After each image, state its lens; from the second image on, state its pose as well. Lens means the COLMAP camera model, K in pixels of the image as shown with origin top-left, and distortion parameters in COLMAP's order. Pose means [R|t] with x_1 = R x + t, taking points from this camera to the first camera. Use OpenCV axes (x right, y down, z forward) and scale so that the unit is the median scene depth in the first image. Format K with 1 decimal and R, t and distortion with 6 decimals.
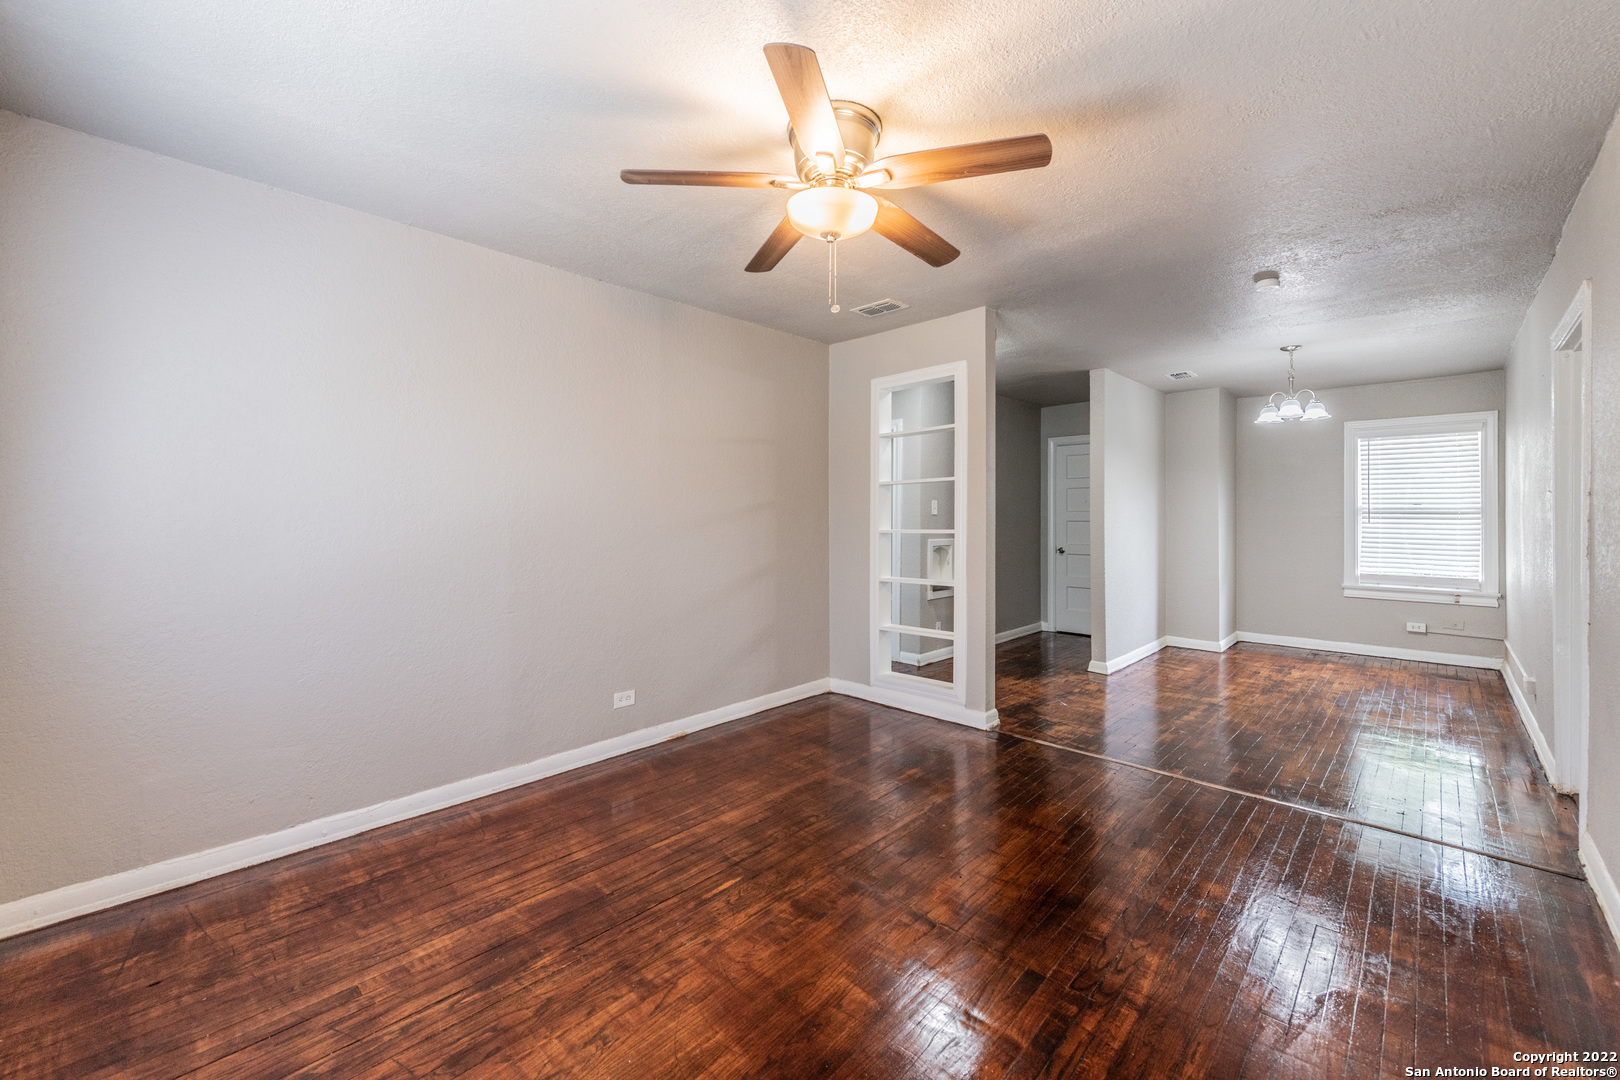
lens RADIAL K [[642.8, 0, 805.0], [0, 642.8, 512.8], [0, 0, 1]] dist [0.009232, -0.000196]
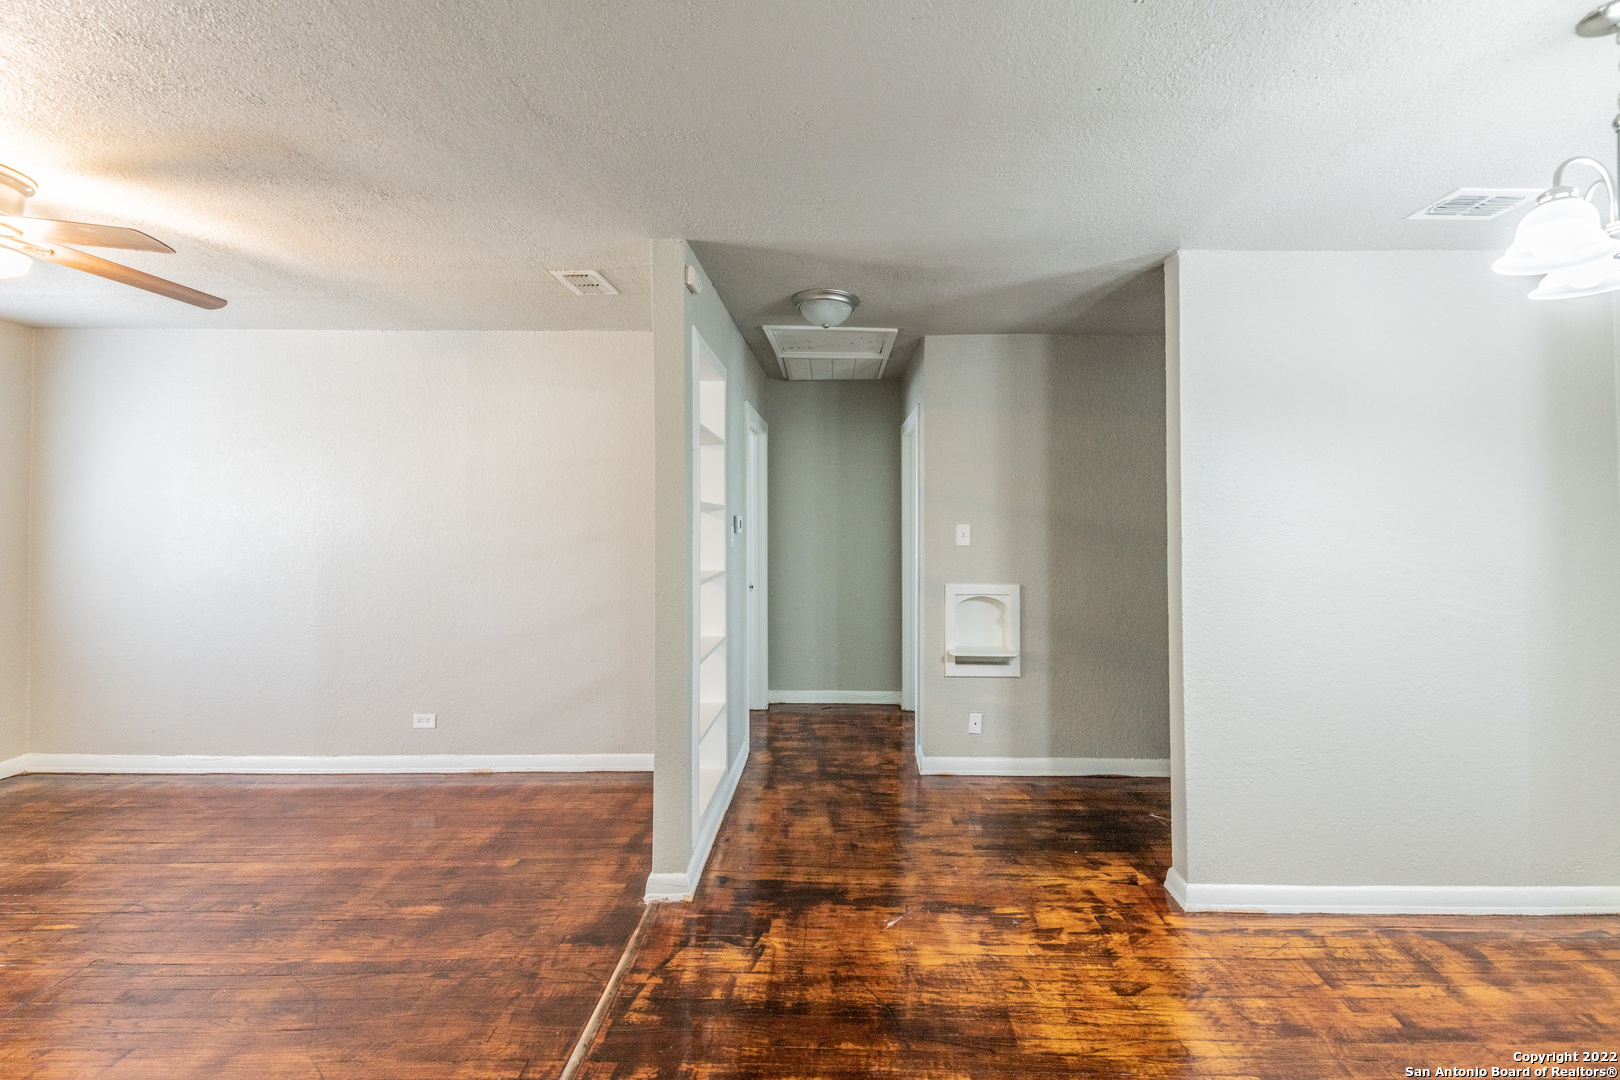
lens RADIAL K [[655.1, 0, 853.4], [0, 655.1, 501.6], [0, 0, 1]] dist [0.006747, -0.001742]
pose [[0.694768, -0.008208, -0.719187, 1.190182], [0.000009, 0.999935, -0.011403, -0.066434], [0.719234, 0.007916, 0.694723, 0.925298]]
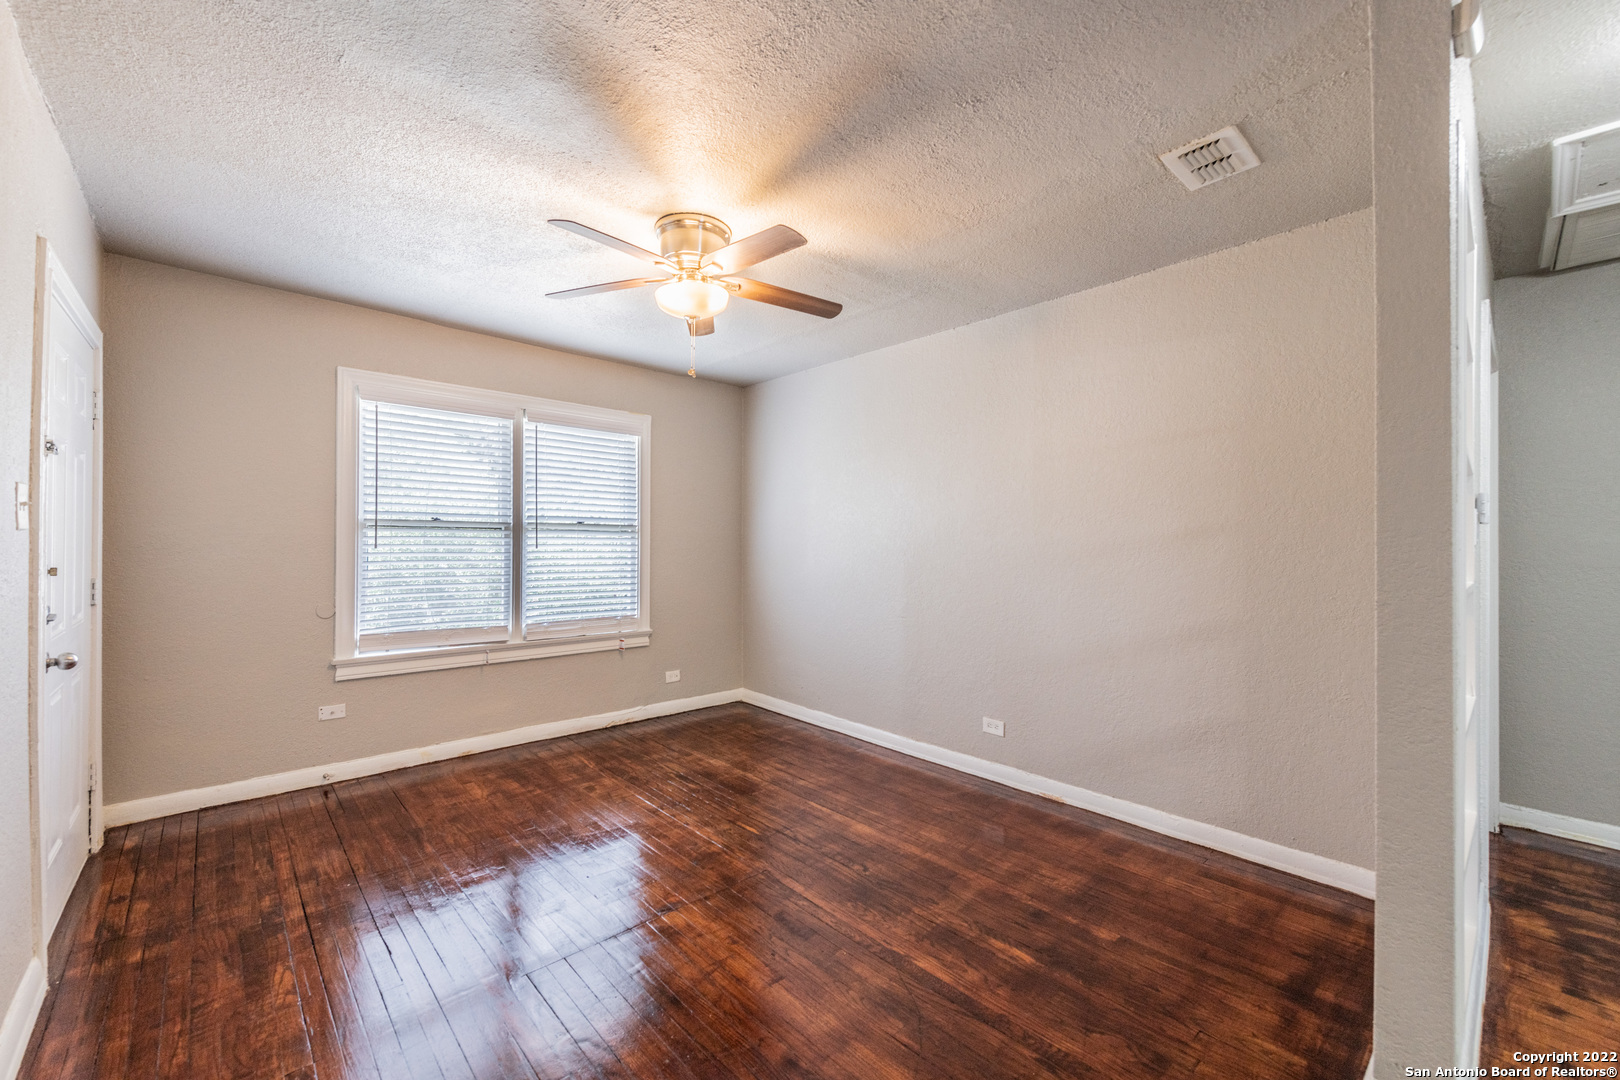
lens RADIAL K [[644.1, 0, 783.0], [0, 644.1, 537.0], [0, 0, 1]] dist [0.007329, -0.000372]
pose [[-0.084742, -0.005070, -0.996390, 0.916845], [-0.003452, 0.999983, -0.004794, -0.000170], [0.996397, 0.003034, -0.084758, 0.926498]]
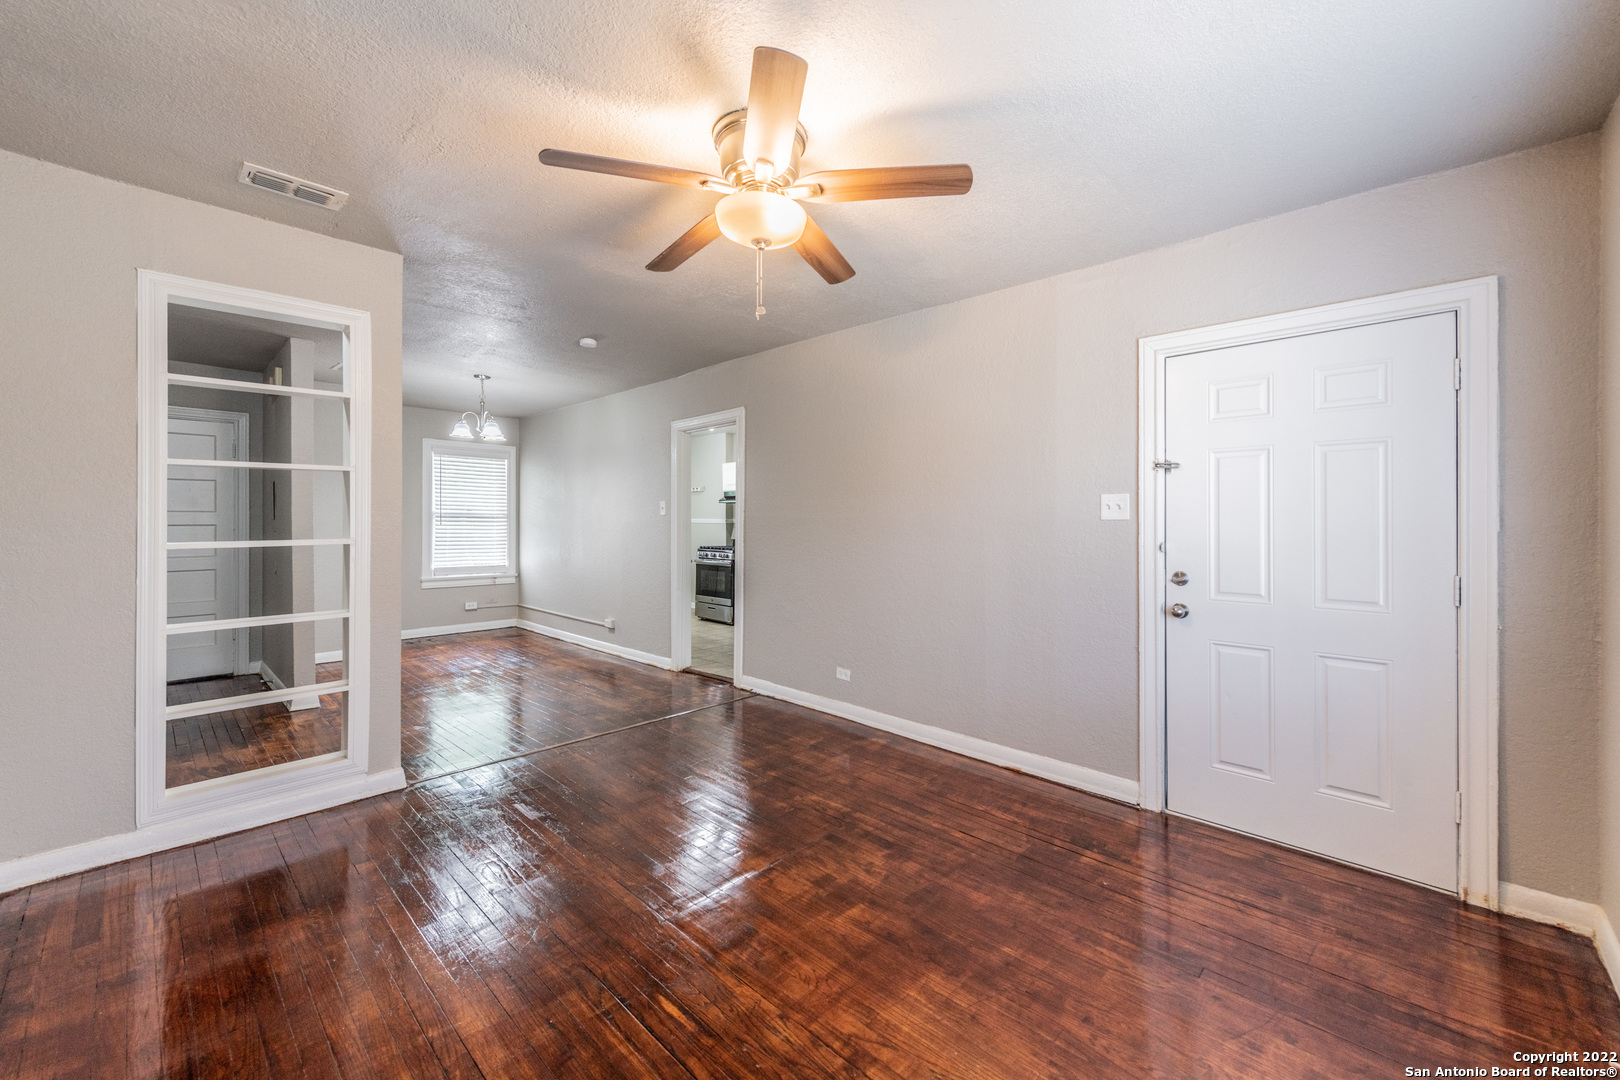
lens RADIAL K [[643.5, 0, 811.9], [0, 643.5, 521.6], [0, 0, 1]] dist [0.007664, -0.000173]
pose [[-0.007414, -0.000704, 0.999972, -0.698734], [-0.011181, 0.999937, 0.000621, 0.001265], [-0.999910, -0.011176, -0.007421, 0.670066]]
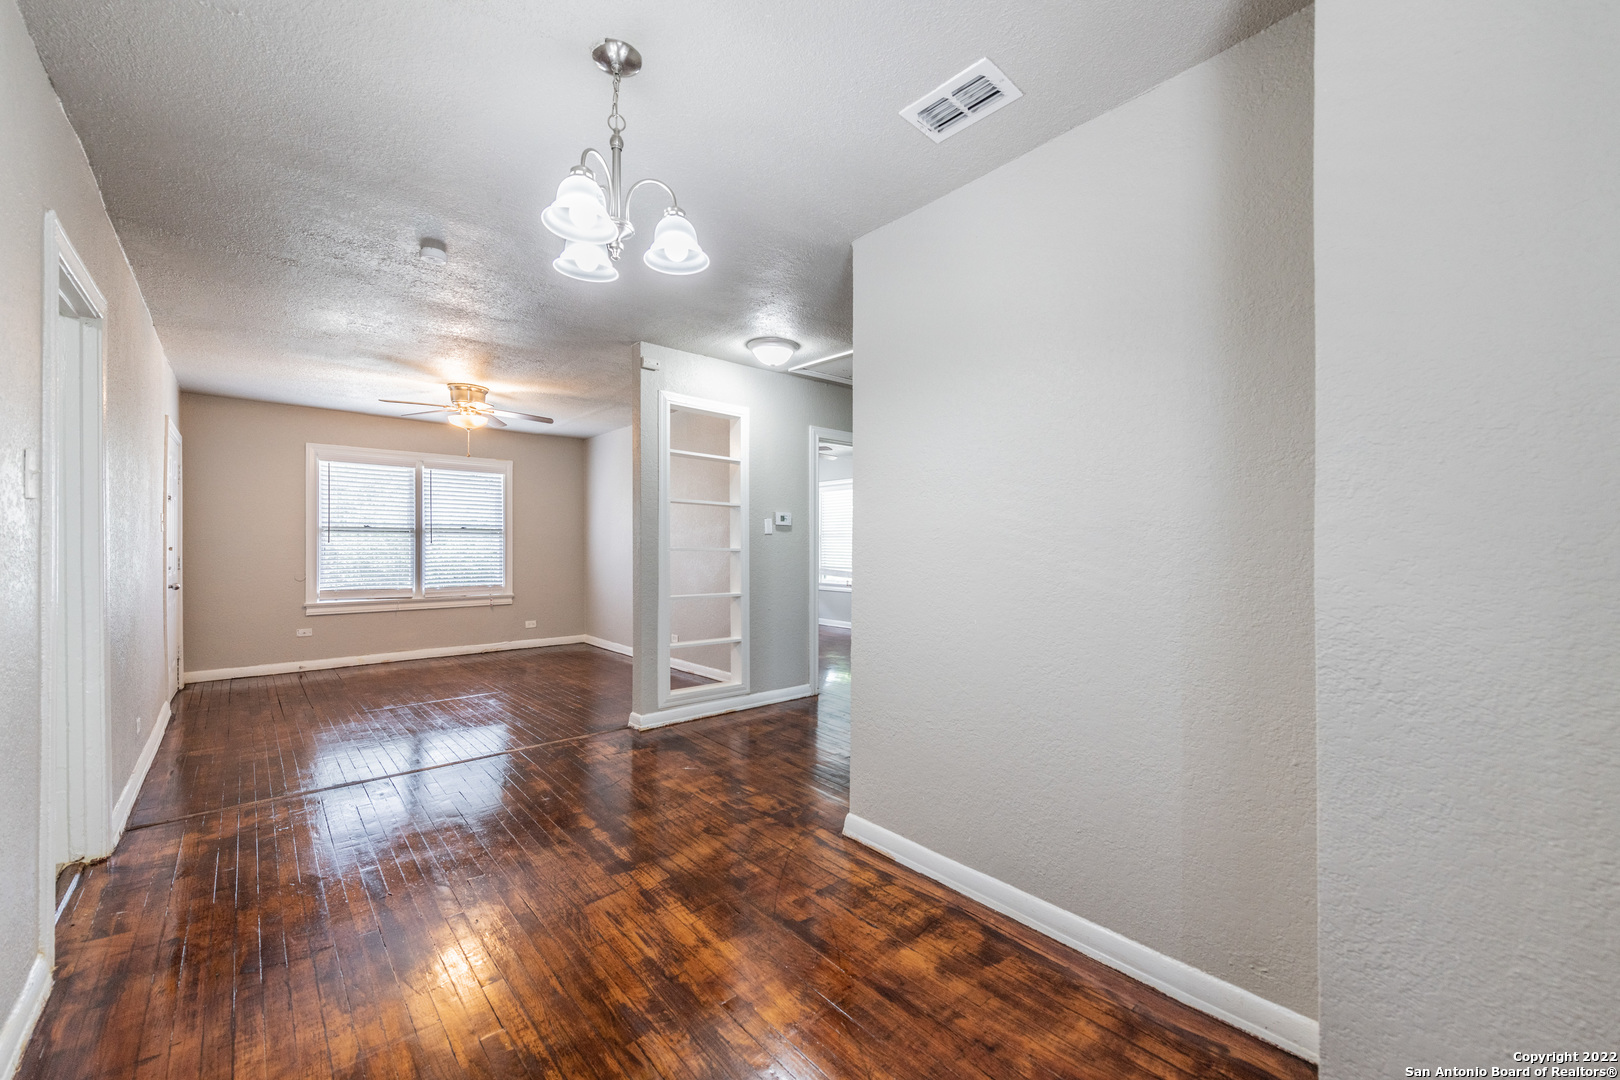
lens RADIAL K [[631.2, 0, 807.8], [0, 631.2, 544.2], [0, 0, 1]] dist [0.008301, -0.000375]
pose [[-0.075137, -0.001500, -0.997172, 1.802714], [0.002442, 0.999996, -0.001688, 0.031736], [0.997170, -0.002562, -0.075133, 1.852968]]
